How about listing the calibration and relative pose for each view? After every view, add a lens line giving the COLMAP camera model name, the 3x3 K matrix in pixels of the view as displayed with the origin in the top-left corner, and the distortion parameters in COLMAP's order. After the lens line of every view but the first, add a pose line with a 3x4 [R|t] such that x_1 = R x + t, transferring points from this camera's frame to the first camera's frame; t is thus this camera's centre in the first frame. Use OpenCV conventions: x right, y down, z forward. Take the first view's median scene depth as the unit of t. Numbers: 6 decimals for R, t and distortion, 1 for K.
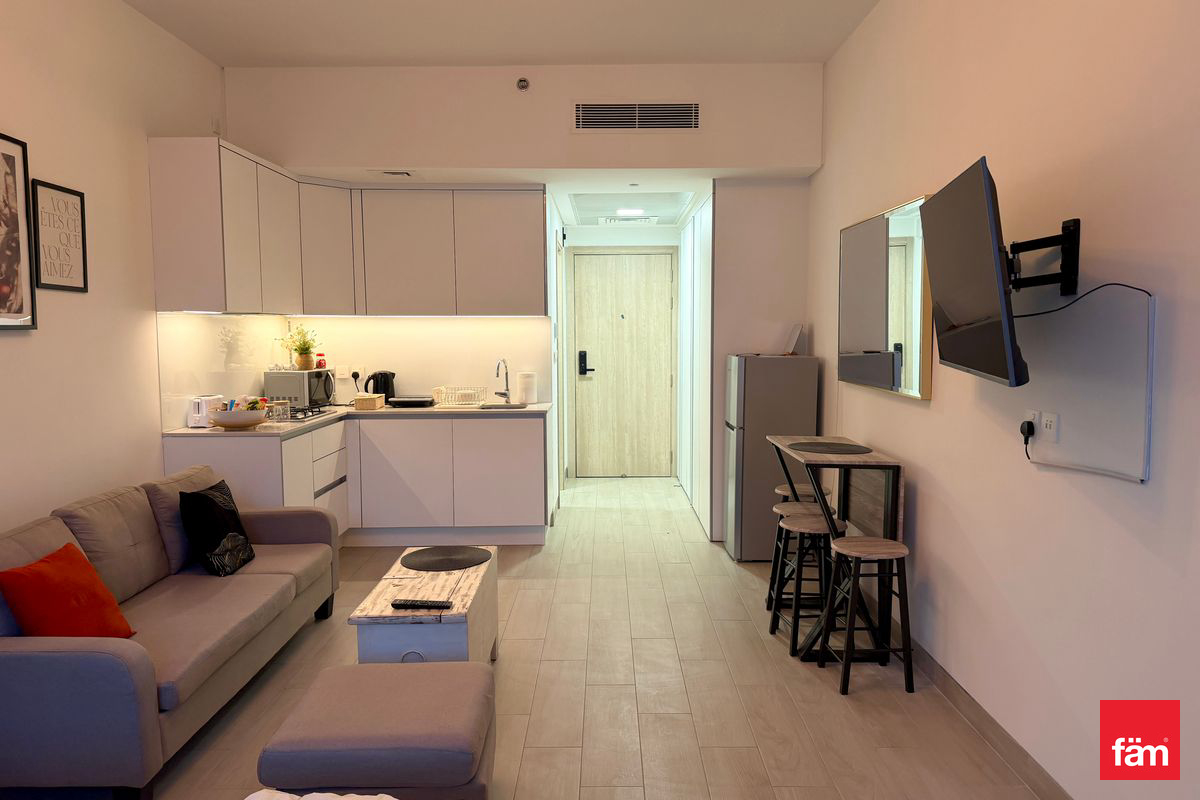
lens RADIAL K [[833.5, 0, 603.1], [0, 833.5, 401.7], [0, 0, 1]] dist [0.093076, -0.123627]
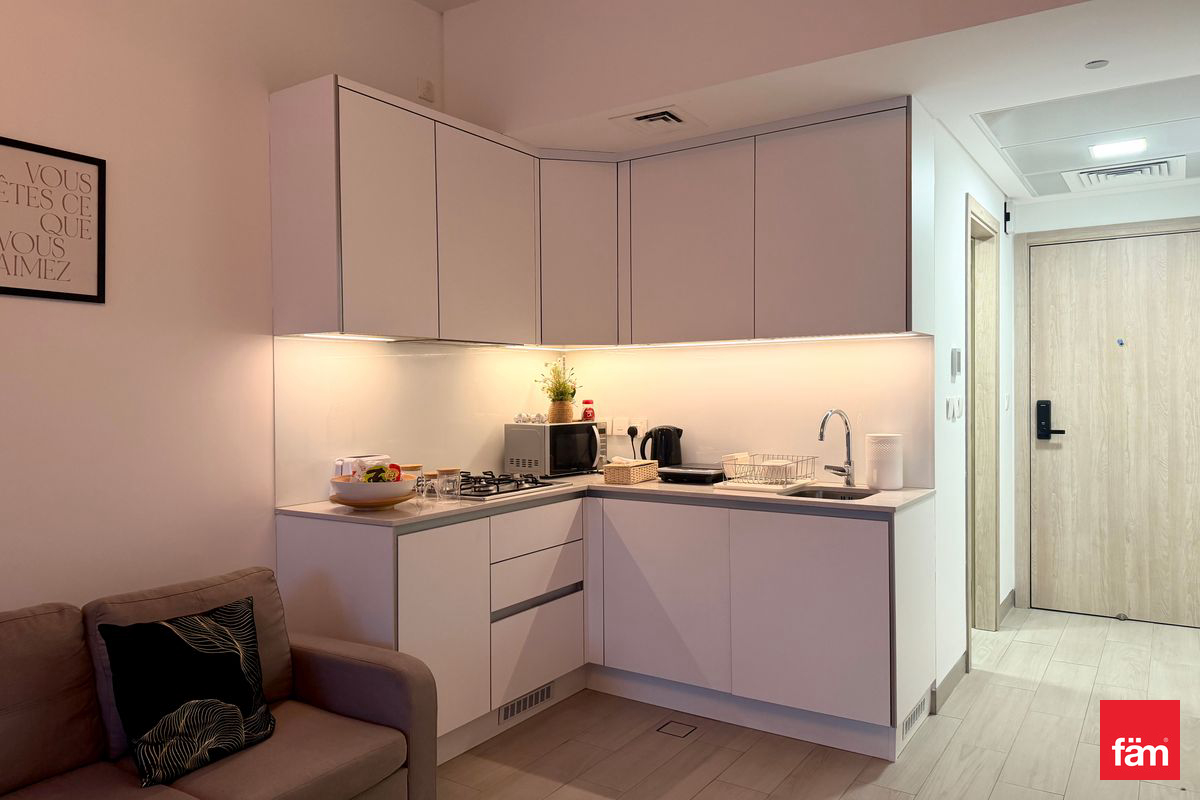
lens RADIAL K [[833.5, 0, 603.1], [0, 833.5, 401.7], [0, 0, 1]] dist [0.093076, -0.123627]
pose [[0.832235, 0.005322, -0.554397, 0.072148], [-0.041628, 0.997731, -0.052912, -0.019602], [0.552858, 0.067113, 0.830568, 0.434001]]
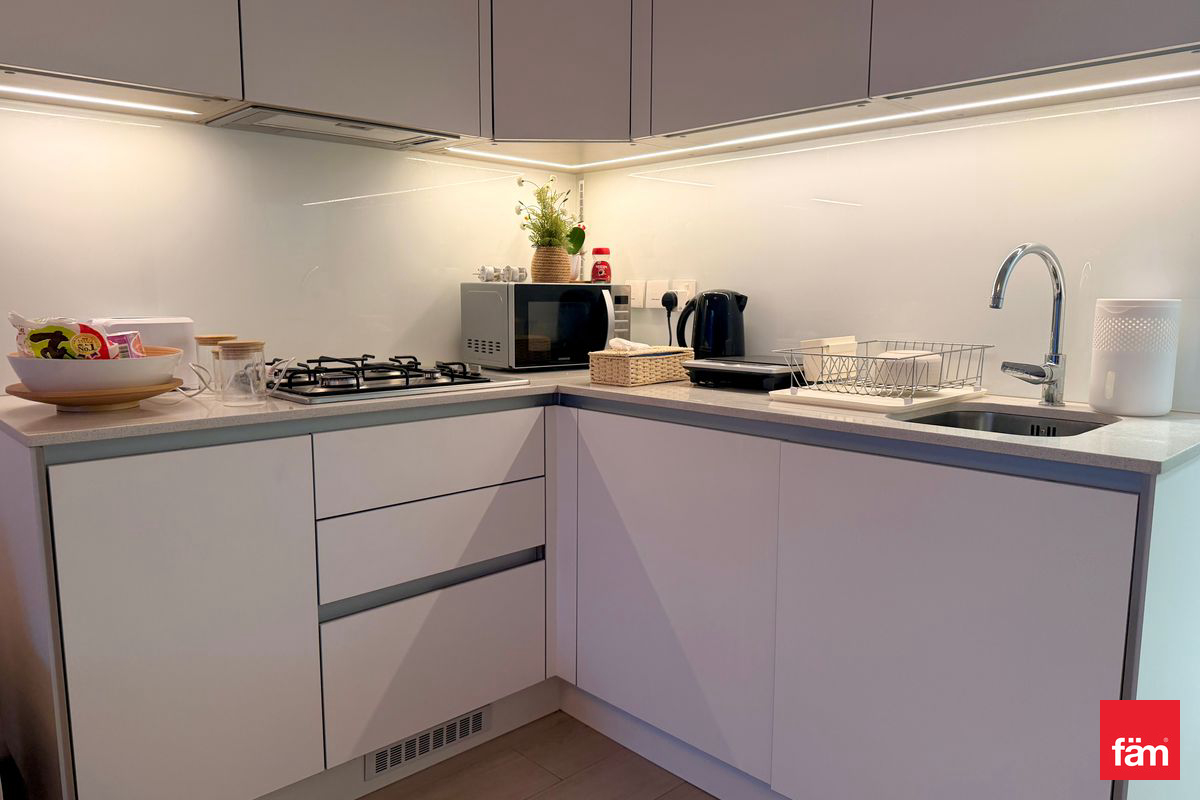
lens RADIAL K [[843.8, 0, 604.6], [0, 843.8, 415.4], [0, 0, 1]] dist [0.092049, -0.128276]
pose [[0.694791, 0.113139, -0.710257, -0.011407], [-0.070540, 0.993508, 0.089255, -0.010551], [0.715744, -0.011912, 0.698261, 0.720566]]
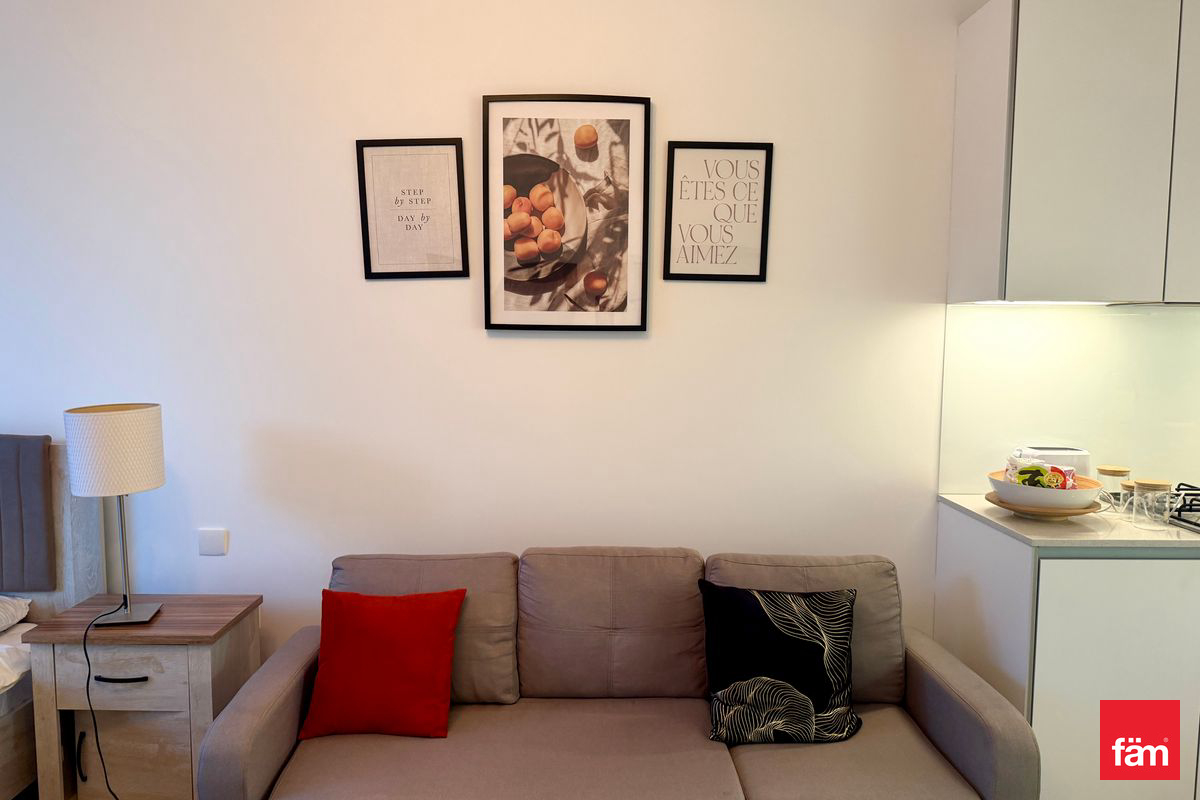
lens RADIAL K [[833.5, 0, 603.1], [0, 833.5, 401.7], [0, 0, 1]] dist [0.093076, -0.123627]
pose [[0.010181, 0.091672, -0.995737, 0.082671], [-0.092207, 0.991632, 0.090352, -0.051411], [0.995688, 0.090894, 0.018549, 0.564084]]
